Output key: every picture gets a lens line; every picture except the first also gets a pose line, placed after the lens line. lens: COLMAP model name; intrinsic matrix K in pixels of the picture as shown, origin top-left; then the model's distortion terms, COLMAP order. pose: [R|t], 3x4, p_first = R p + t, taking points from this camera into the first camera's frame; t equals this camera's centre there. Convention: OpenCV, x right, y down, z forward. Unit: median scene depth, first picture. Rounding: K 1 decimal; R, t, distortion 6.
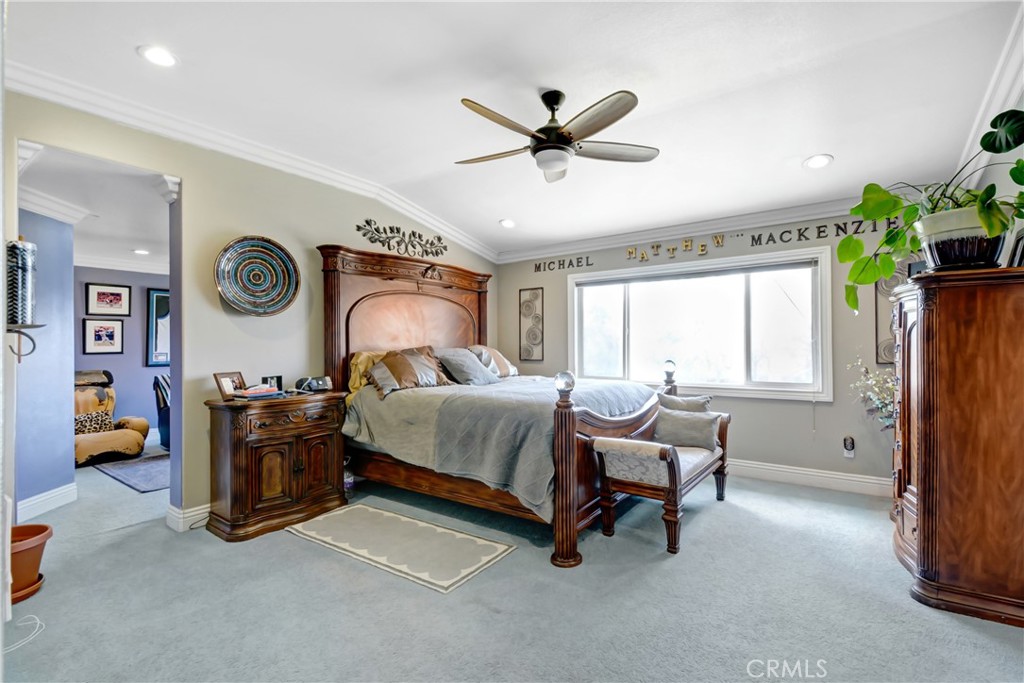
lens RADIAL K [[457.1, 0, 512.0], [0, 457.1, 341.5], [0, 0, 1]] dist [0.000252, -0.000321]
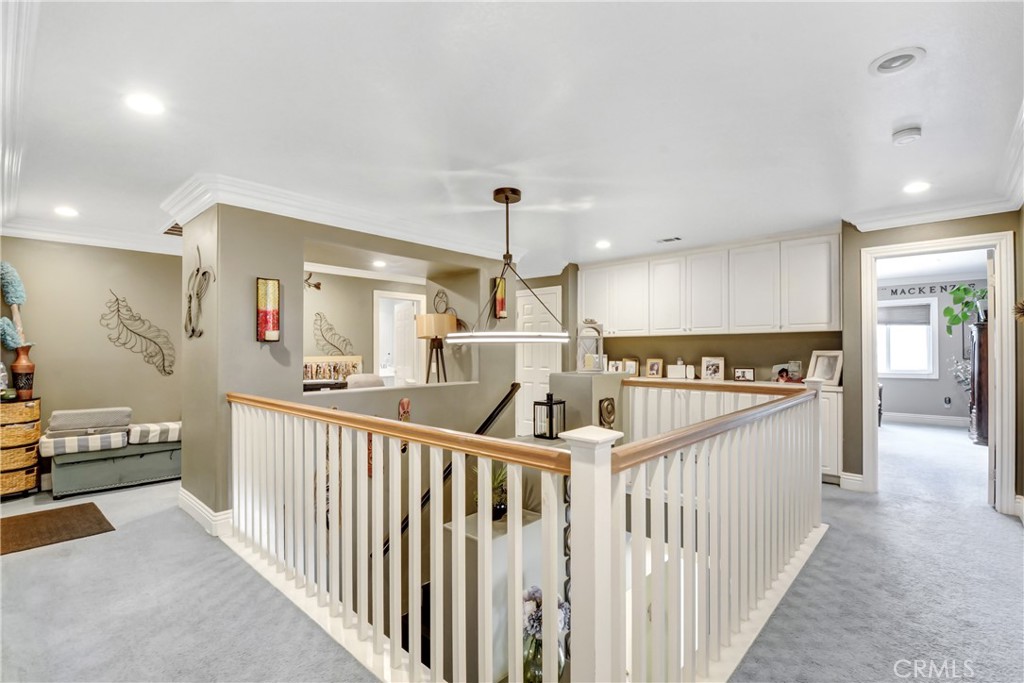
lens RADIAL K [[471.2, 0, 528.8], [0, 471.2, 345.7], [0, 0, 1]] dist [-0.002914, -0.000510]
pose [[0.995796, 0.001395, -0.091588, -0.863938], [-0.001098, 0.999994, 0.003293, -0.012689], [0.091592, -0.003179, 0.995792, -1.166624]]
